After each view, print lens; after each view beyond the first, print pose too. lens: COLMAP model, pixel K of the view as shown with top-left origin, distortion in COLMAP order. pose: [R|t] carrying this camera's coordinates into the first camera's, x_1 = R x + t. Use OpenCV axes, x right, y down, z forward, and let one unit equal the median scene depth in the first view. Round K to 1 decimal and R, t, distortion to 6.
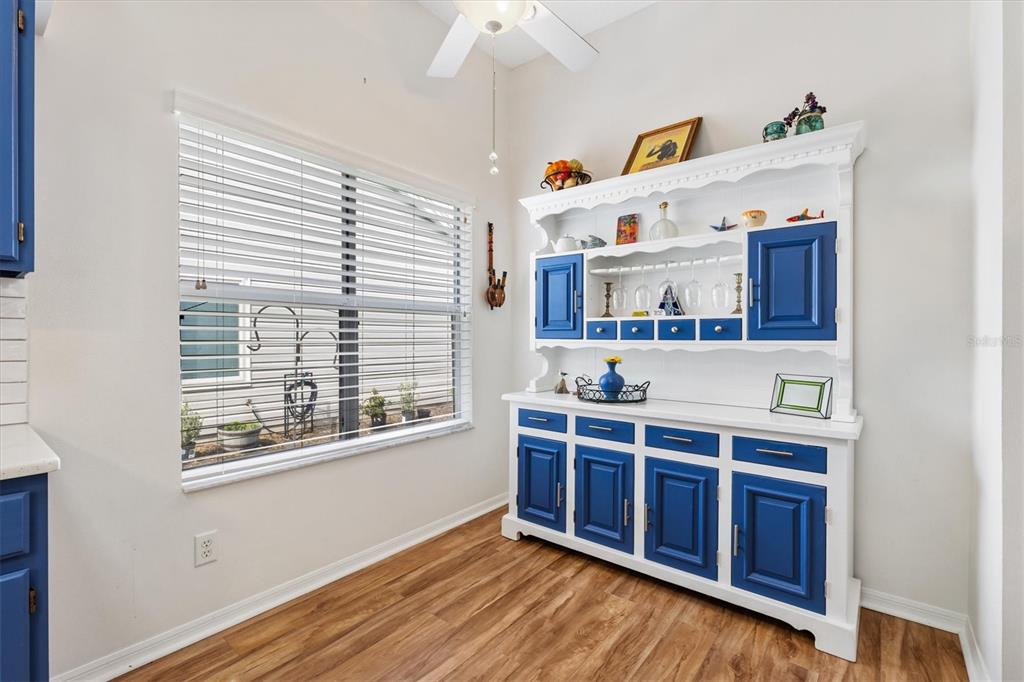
lens RADIAL K [[465.2, 0, 515.2], [0, 465.2, 341.9], [0, 0, 1]] dist [-0.003328, -0.000126]
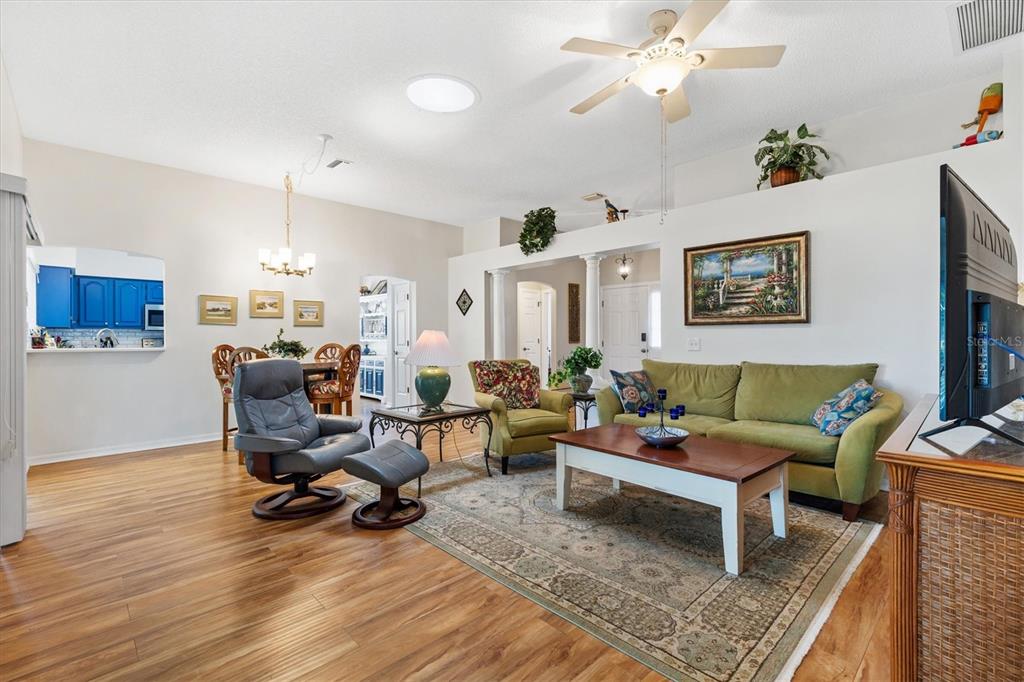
lens RADIAL K [[465.2, 0, 512.9], [0, 465.2, 336.9], [0, 0, 1]] dist [-0.003328, -0.000126]
pose [[0.988799, 0.000549, -0.149251, 2.533247], [0.000381, 0.999981, 0.006206, -0.058825], [0.149252, -0.006193, 0.988780, -3.348827]]
